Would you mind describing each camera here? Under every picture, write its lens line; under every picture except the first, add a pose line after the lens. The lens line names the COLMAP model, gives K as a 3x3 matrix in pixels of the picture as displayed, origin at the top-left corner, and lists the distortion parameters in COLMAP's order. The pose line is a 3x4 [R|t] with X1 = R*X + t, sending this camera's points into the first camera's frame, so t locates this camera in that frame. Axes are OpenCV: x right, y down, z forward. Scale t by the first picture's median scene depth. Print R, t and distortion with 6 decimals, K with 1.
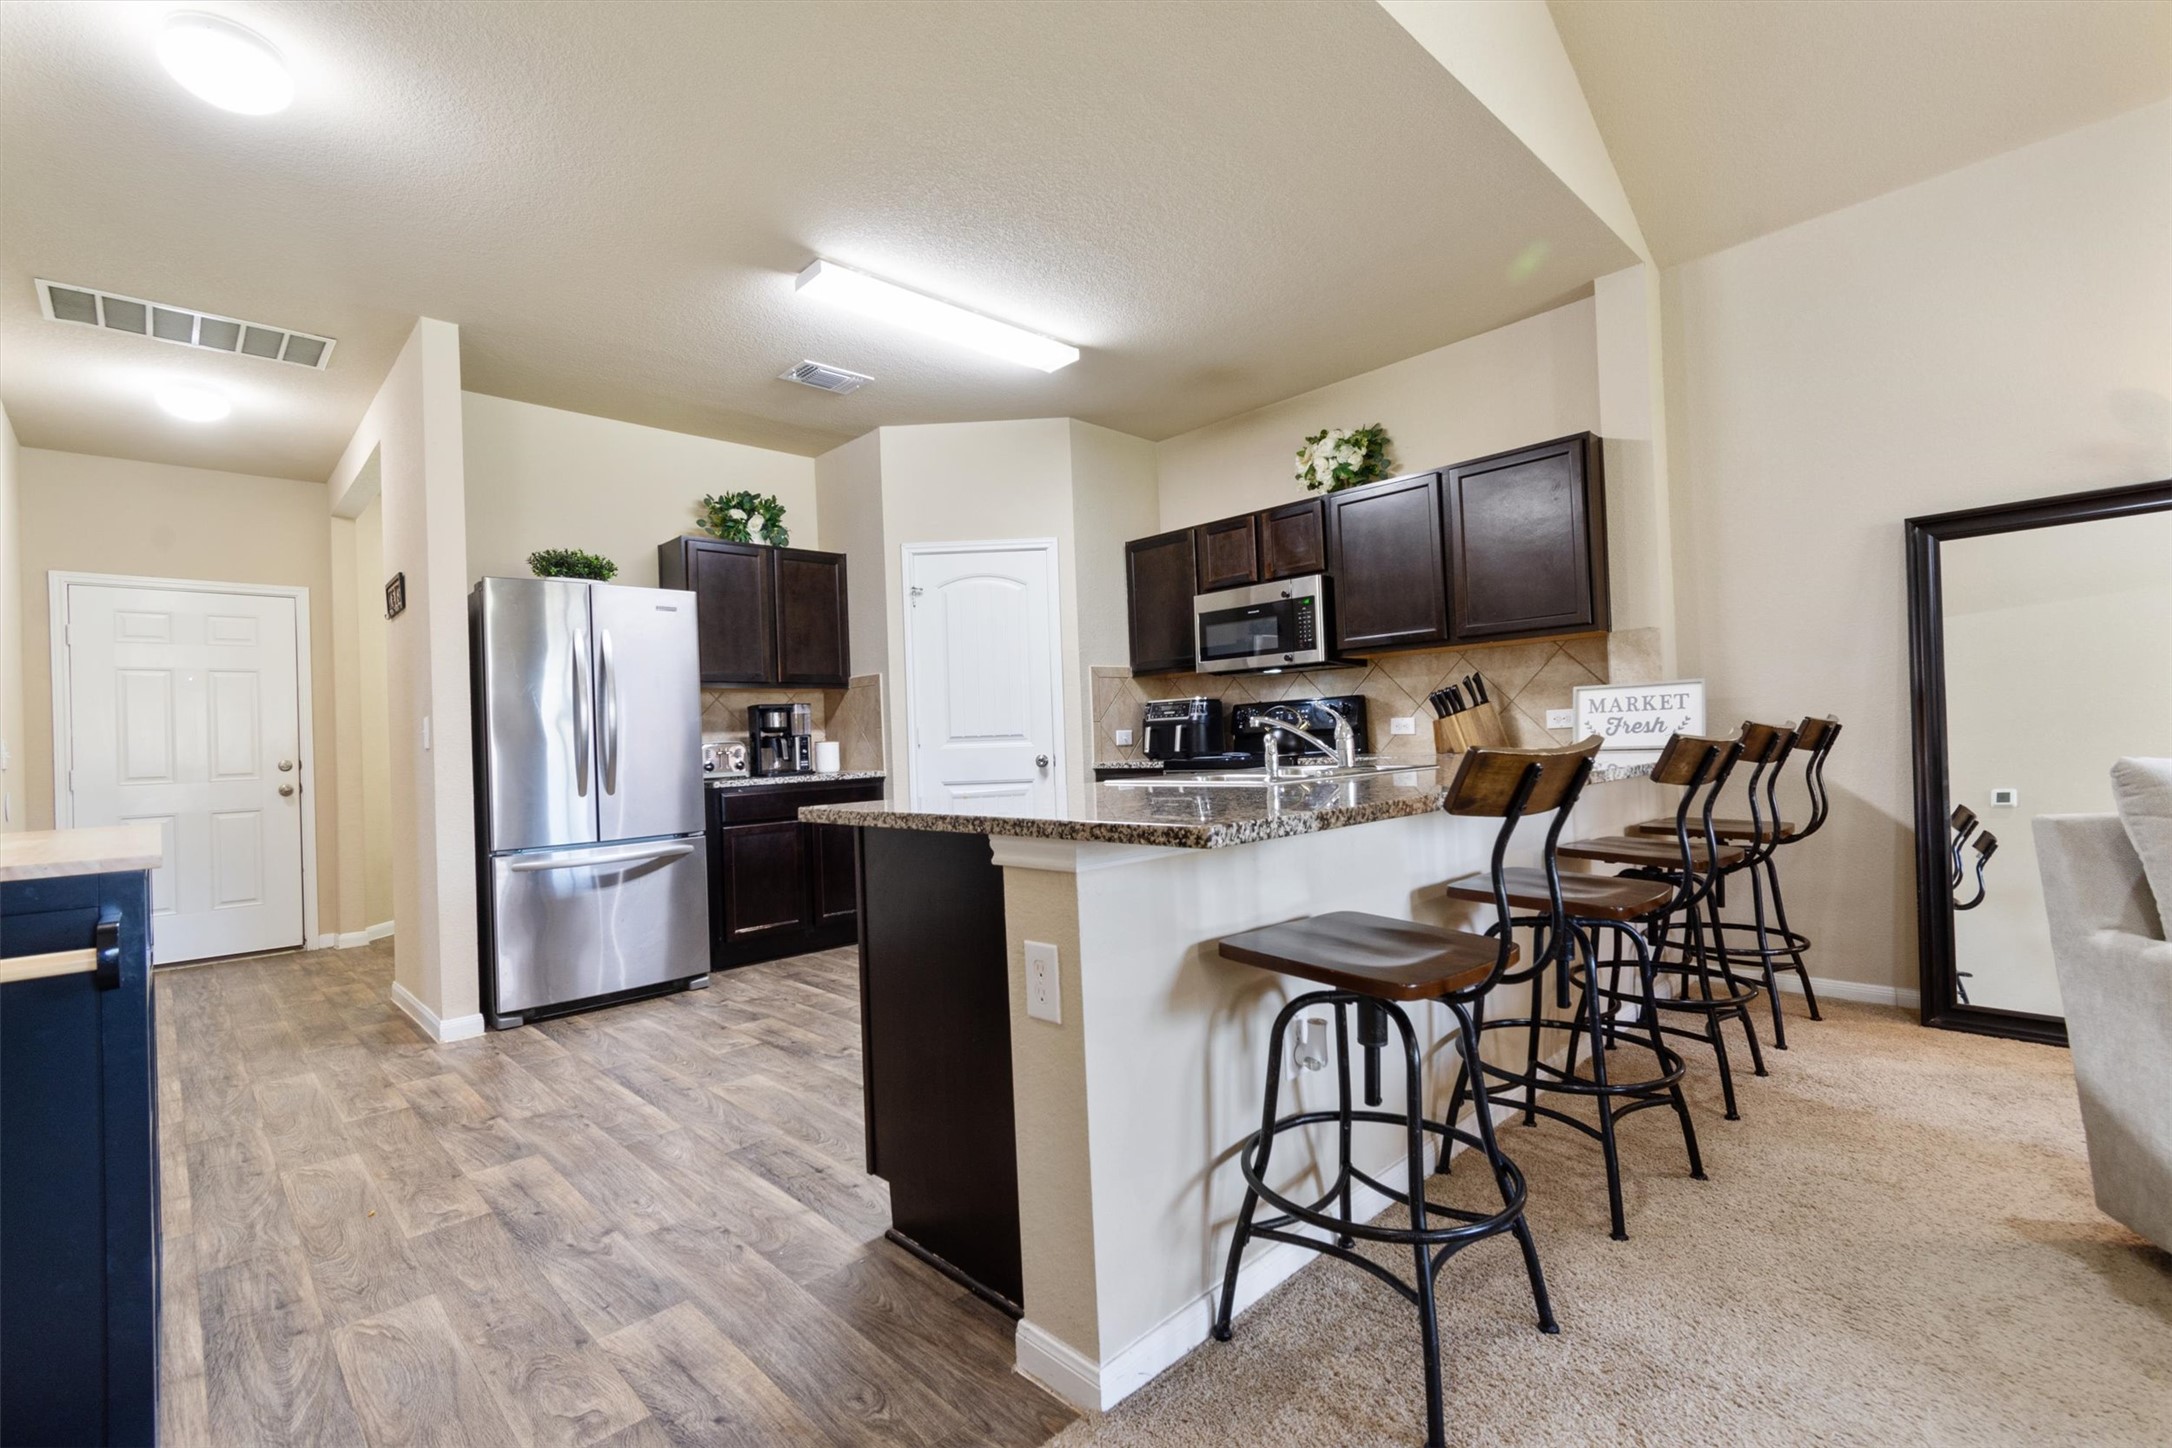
lens RADIAL K [[968.3, 0, 1085.4], [0, 968.3, 723.0], [0, 0, 1]] dist [0.001551, 0.000654]
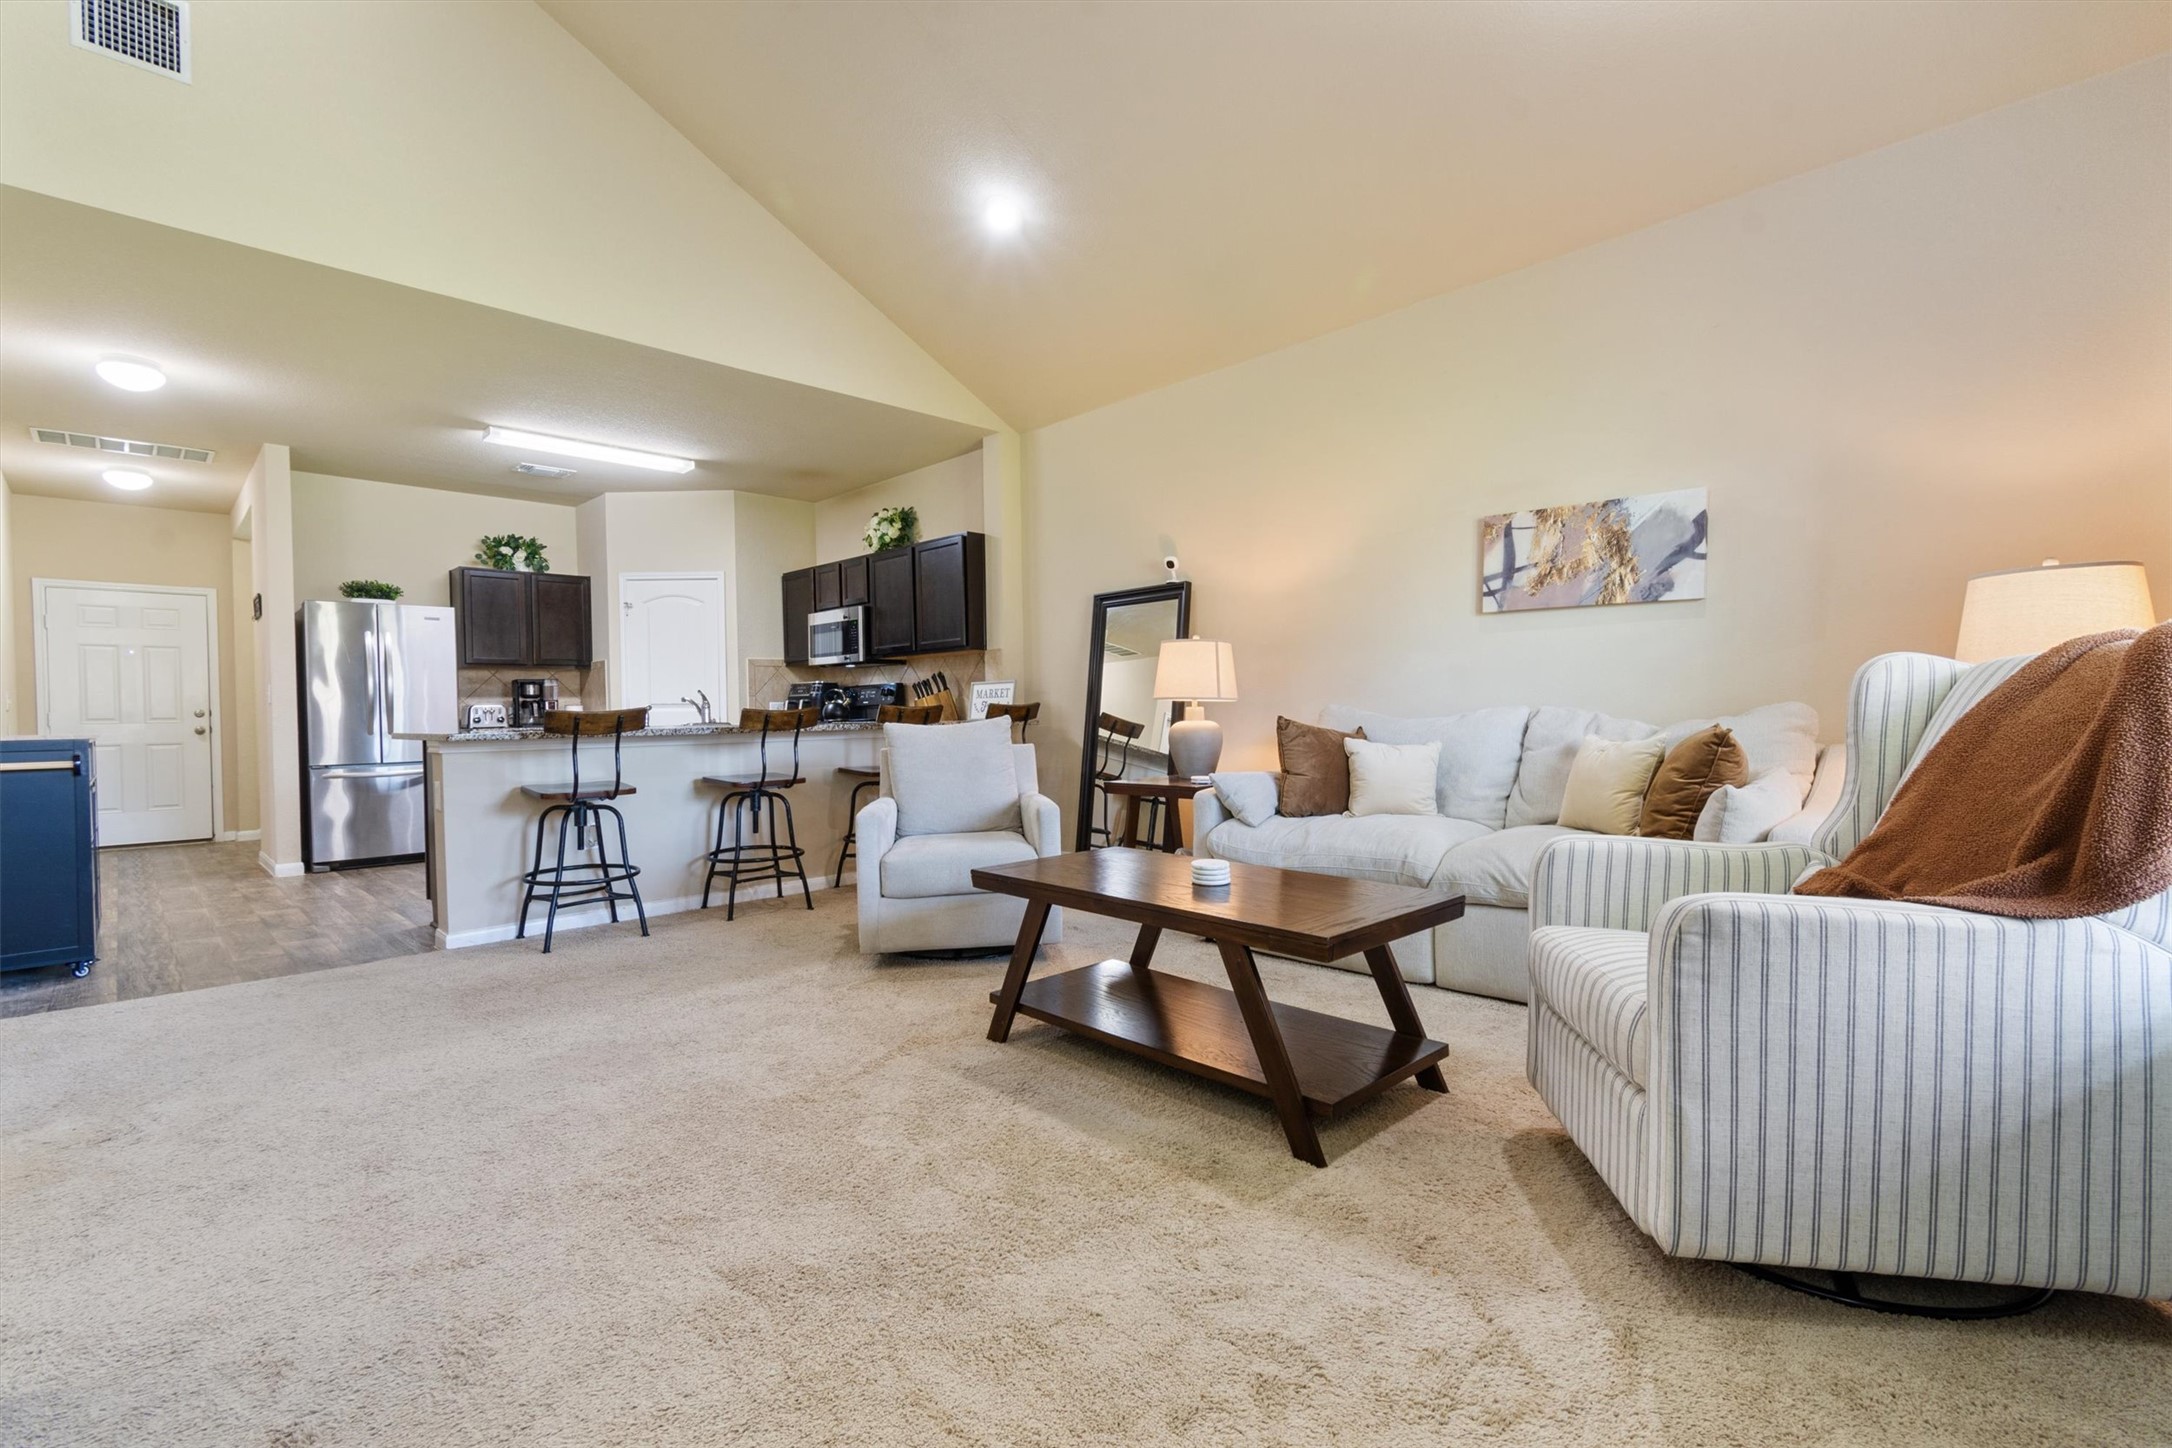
lens RADIAL K [[968.3, 0, 1088.3], [0, 968.3, 722.3], [0, 0, 1]] dist [0.001551, 0.000654]
pose [[0.999538, 0.022625, 0.020283, 0.552415], [-0.023189, 0.999339, 0.027996, -0.016121], [-0.019637, -0.028453, 0.999402, -0.552134]]
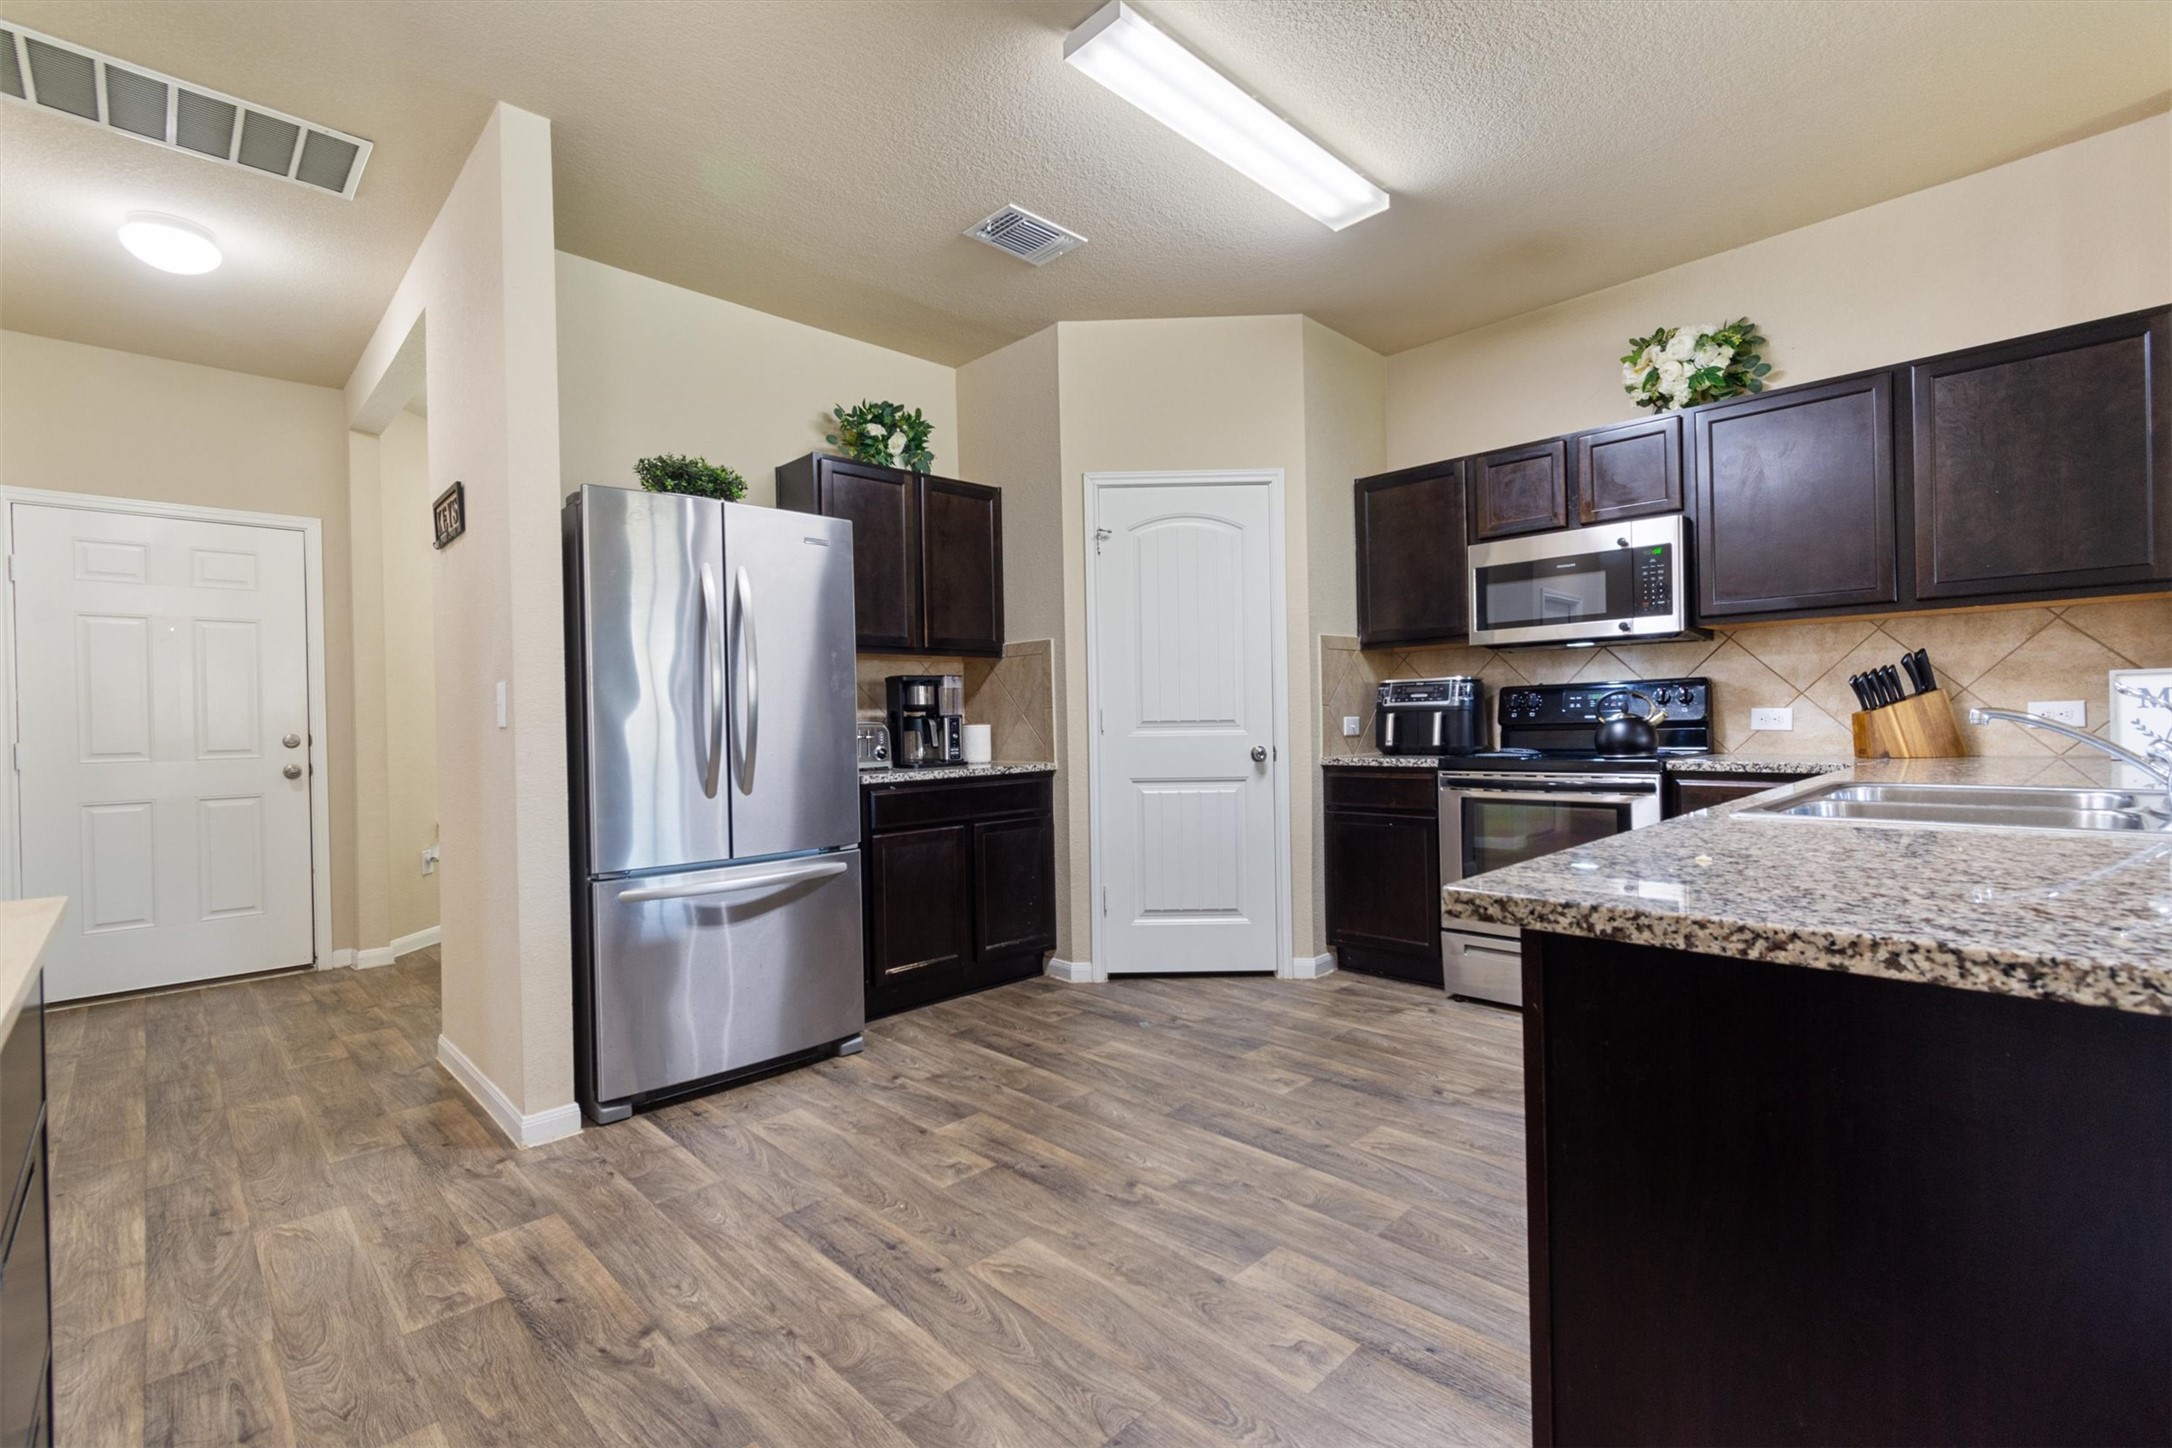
lens RADIAL K [[968.3, 0, 1084.7], [0, 968.3, 723.9], [0, 0, 1]] dist [0.001551, 0.000654]
pose [[0.999818, 0.018770, 0.003327, -0.206487], [-0.018834, 0.999610, 0.020602, 0.001231], [-0.002939, -0.020661, 0.999782, 0.235825]]
